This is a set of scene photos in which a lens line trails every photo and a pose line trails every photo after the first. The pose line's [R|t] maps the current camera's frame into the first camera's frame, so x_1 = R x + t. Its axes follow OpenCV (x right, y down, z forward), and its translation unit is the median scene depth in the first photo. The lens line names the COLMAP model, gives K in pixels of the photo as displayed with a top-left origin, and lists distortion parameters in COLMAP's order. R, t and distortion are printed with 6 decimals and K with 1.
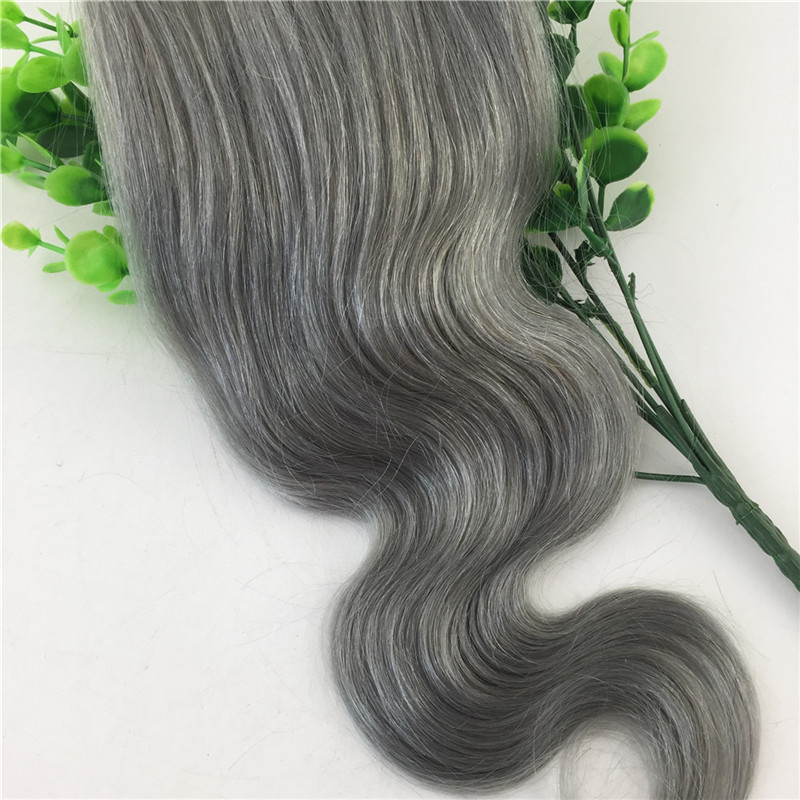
lens RADIAL K [[923.2, 0, 400.0], [0, 923.2, 400.0], [0, 0, 1]] dist [0.059625, -0.039198]
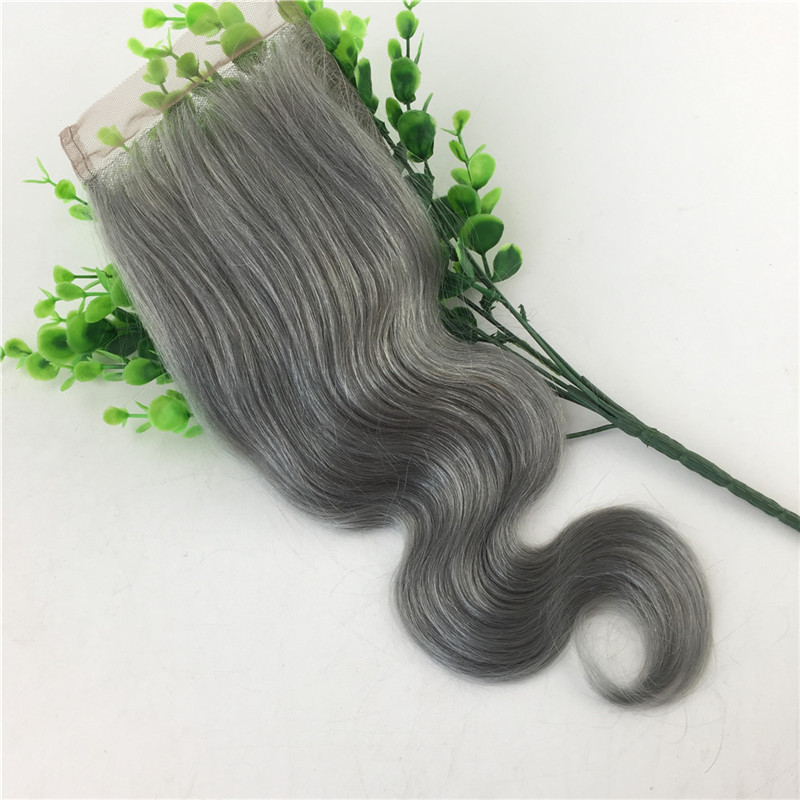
lens RADIAL K [[923.2, 0, 400.0], [0, 923.2, 400.0], [0, 0, 1]] dist [0.059625, -0.039198]
pose [[0.947359, -0.319037, -0.026939, 0.071673], [0.314816, 0.943532, -0.103139, 0.100427], [0.058323, 0.089229, 0.994302, -0.463411]]
